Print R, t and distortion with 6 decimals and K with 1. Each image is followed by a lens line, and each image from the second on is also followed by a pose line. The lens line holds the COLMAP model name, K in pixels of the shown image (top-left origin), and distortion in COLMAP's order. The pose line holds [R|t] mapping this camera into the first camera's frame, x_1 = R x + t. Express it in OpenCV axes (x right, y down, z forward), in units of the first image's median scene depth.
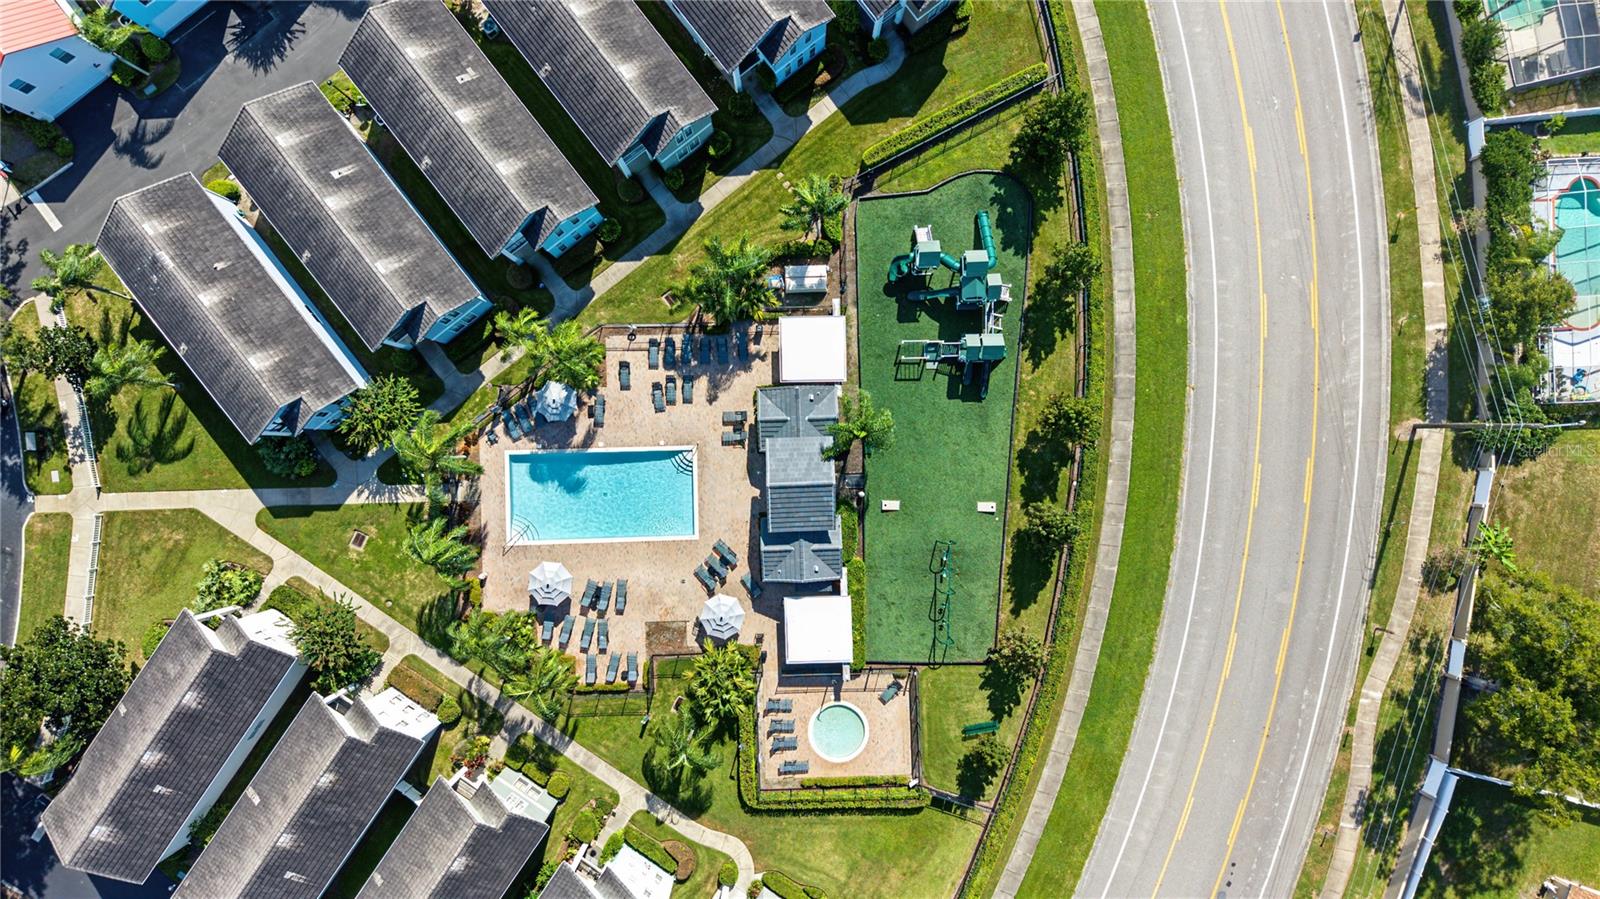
lens RADIAL K [[1075.1, 0, 800.0], [0, 1075.1, 449.5], [0, 0, 1]] dist [0.009418, -0.000472]
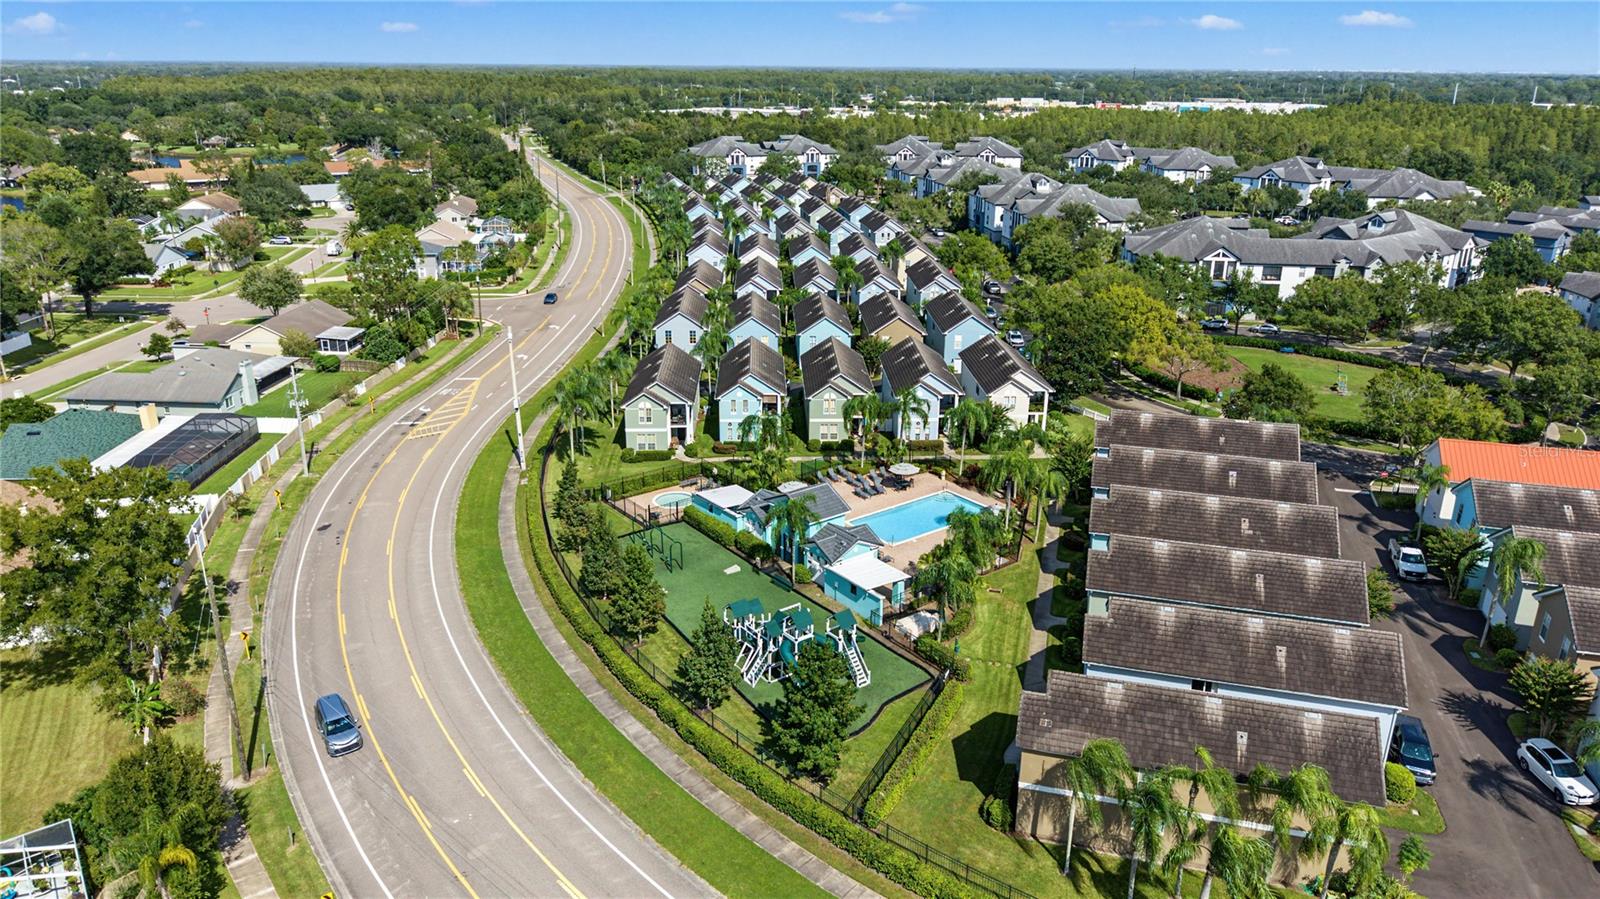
lens RADIAL K [[1075.1, 0, 800.0], [0, 1075.1, 449.5], [0, 0, 1]] dist [0.009418, -0.000472]
pose [[-0.805955, 0.182277, -0.563215, 0.648993], [-0.591801, -0.271252, 0.759074, -0.828645], [-0.014411, 0.945091, 0.326489, 0.488568]]
